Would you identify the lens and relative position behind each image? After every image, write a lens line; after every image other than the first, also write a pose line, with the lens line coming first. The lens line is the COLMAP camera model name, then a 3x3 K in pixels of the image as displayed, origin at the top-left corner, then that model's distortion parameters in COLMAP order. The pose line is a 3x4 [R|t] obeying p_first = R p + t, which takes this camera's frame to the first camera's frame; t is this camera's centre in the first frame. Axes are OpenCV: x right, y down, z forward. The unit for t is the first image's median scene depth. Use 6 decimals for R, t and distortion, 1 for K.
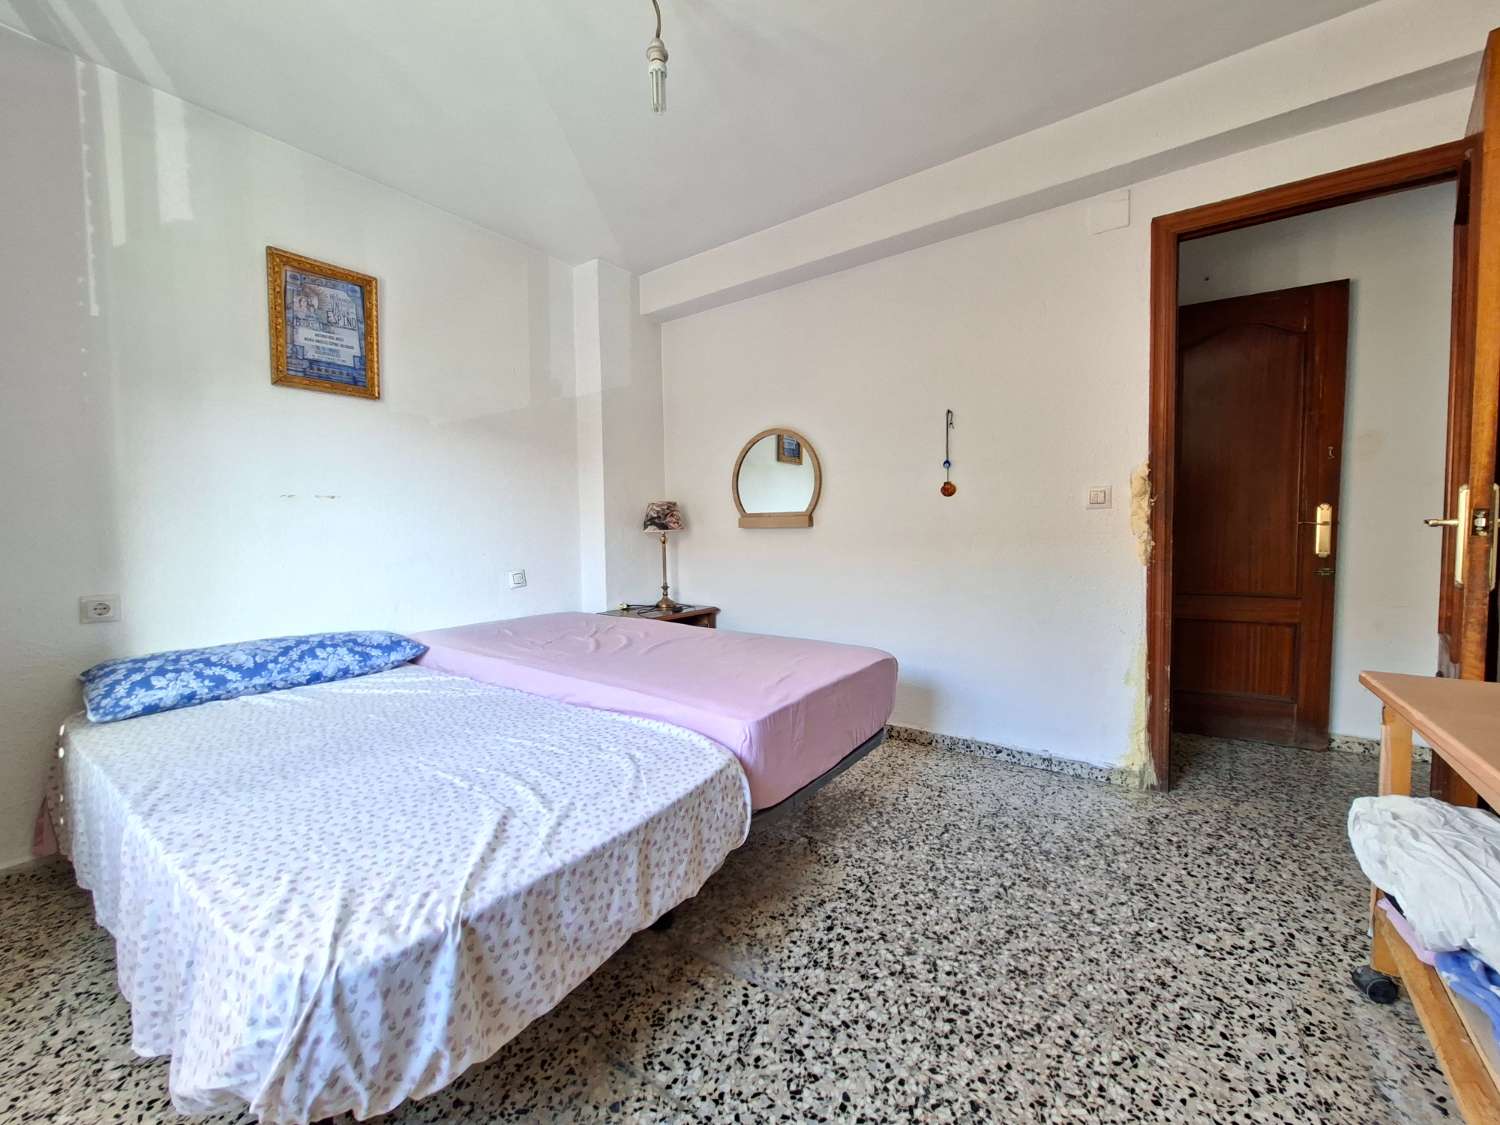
lens RADIAL K [[599.6, 0, 746.7], [0, 599.6, 561.1], [0, 0, 1]] dist [0.006554, 0.000213]
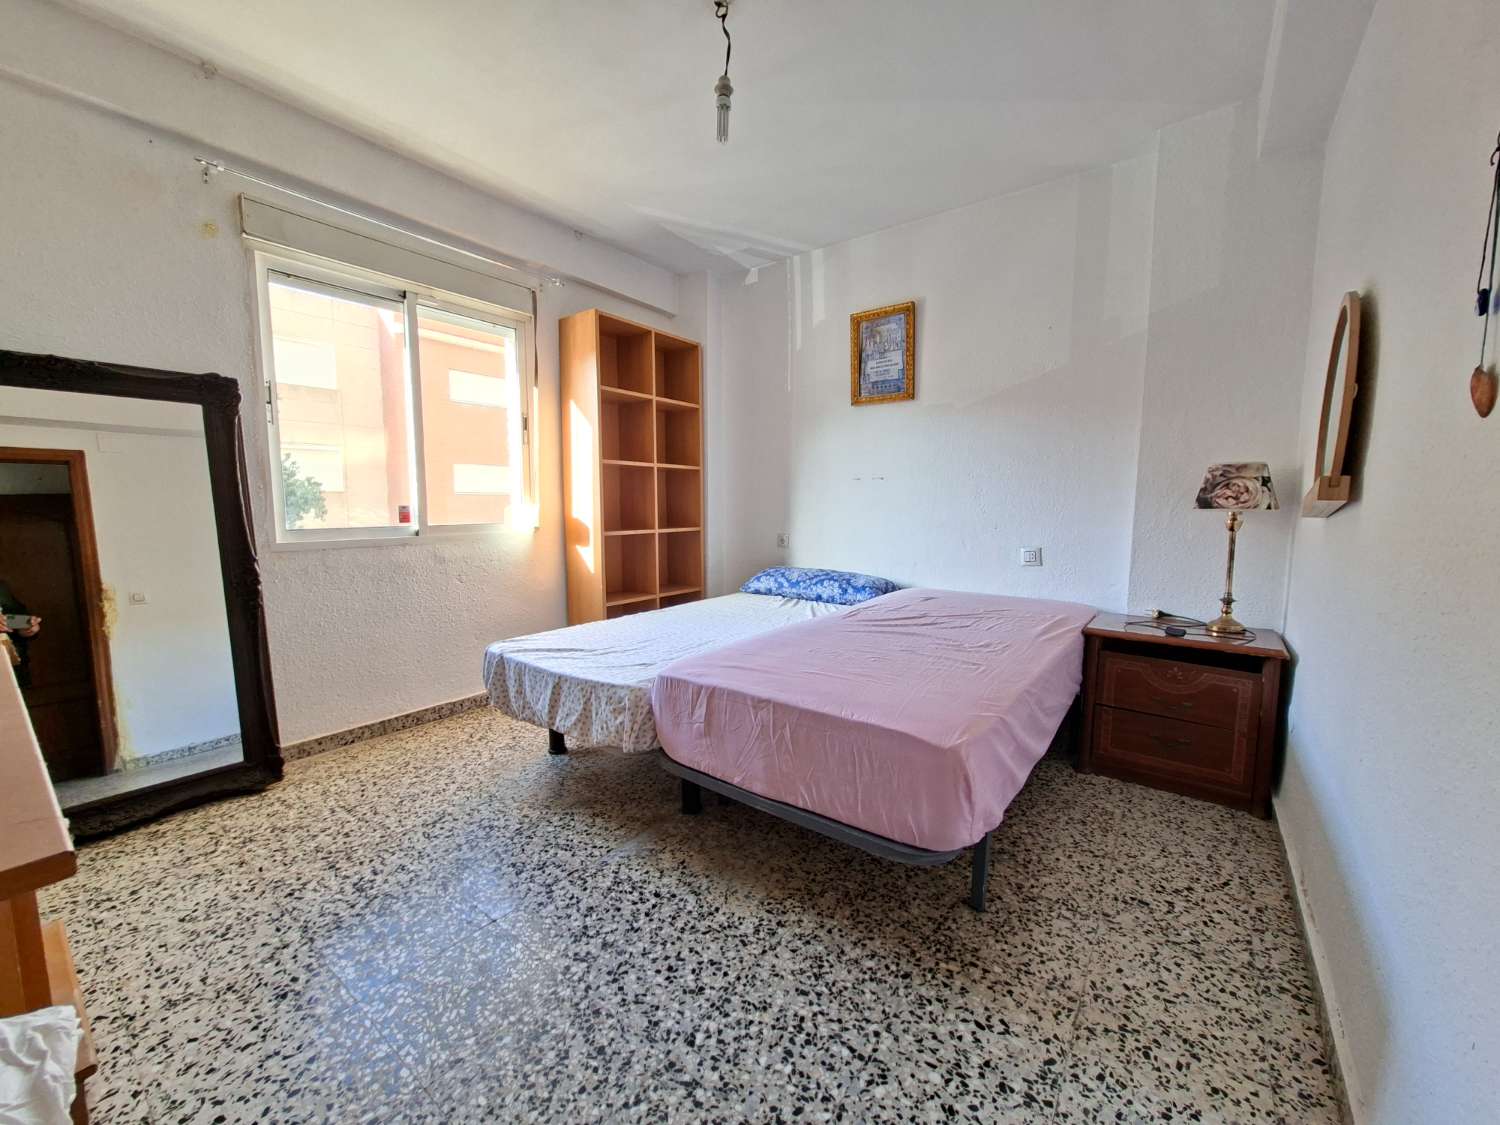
lens RADIAL K [[593.3, 0, 750.0], [0, 593.3, 562.5], [0, 0, 1]] dist [0.007824, 0.000233]
pose [[-0.033397, 0.114206, -0.992896, 1.095439], [-0.055409, 0.991710, 0.115934, -0.087993], [0.997905, 0.058888, -0.026792, 1.160544]]
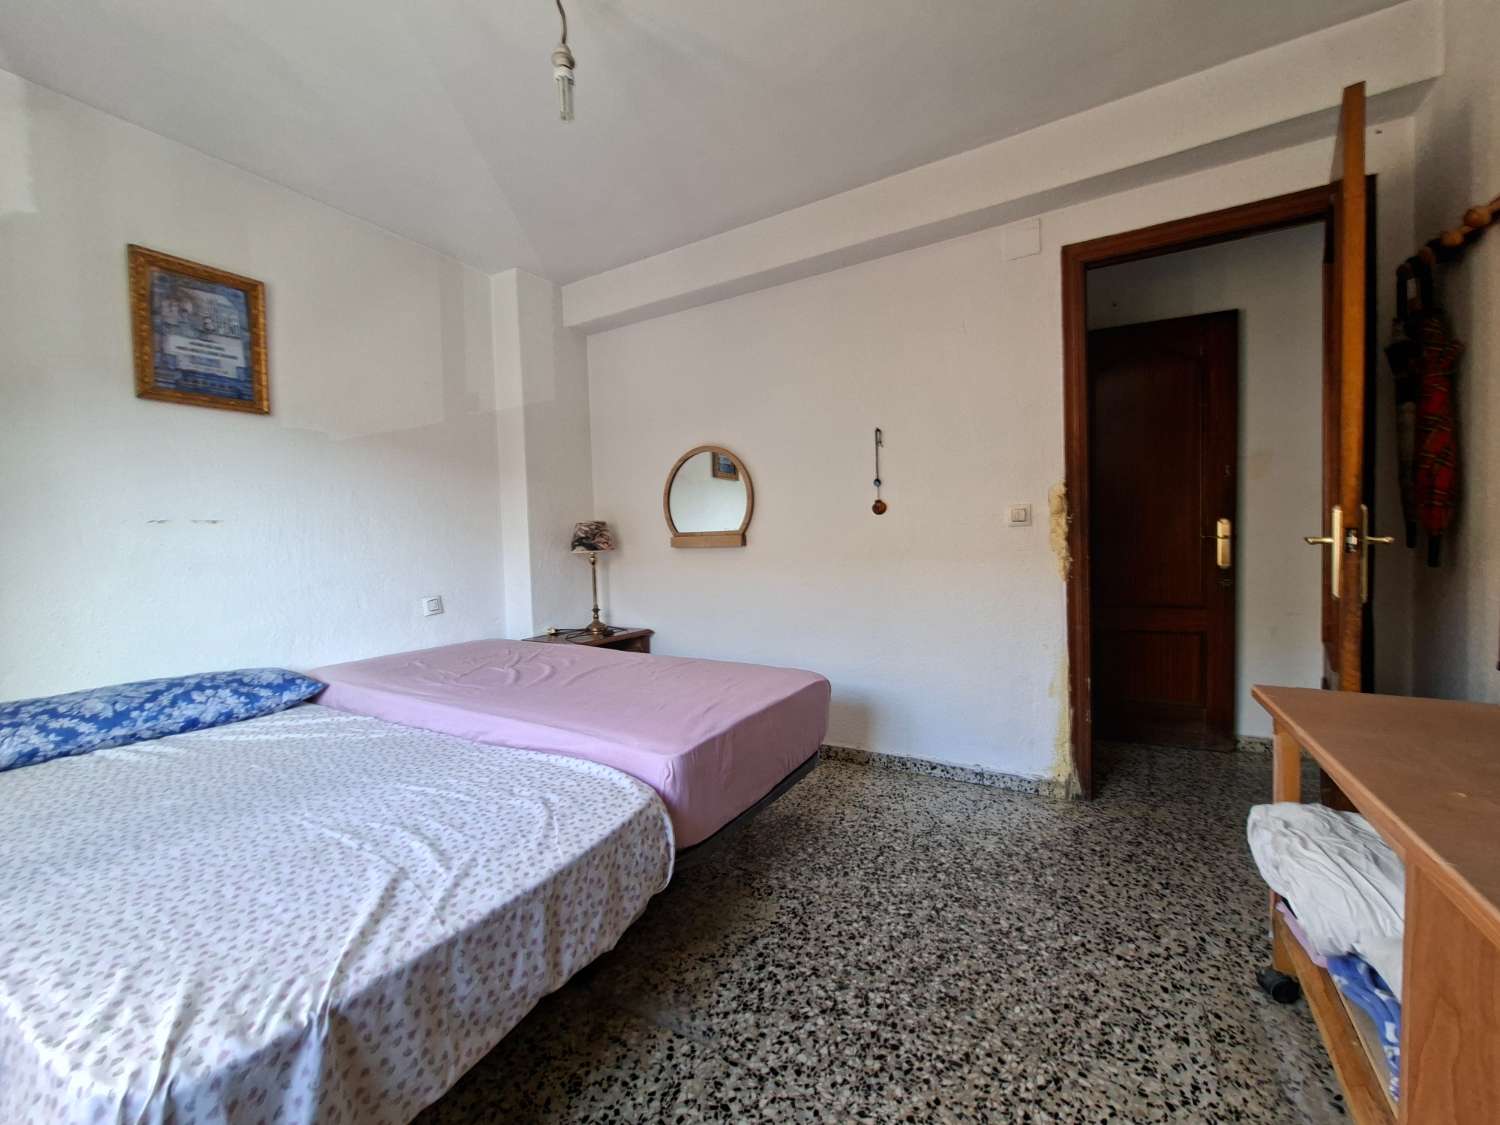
lens RADIAL K [[609.2, 0, 747.8], [0, 609.2, 566.2], [0, 0, 1]] dist [-0.001048, 0.005506]
pose [[0.995569, -0.017048, 0.092479, 0.037682], [0.018379, 0.999739, -0.013553, -0.019134], [-0.092223, 0.015192, 0.995622, 0.018759]]
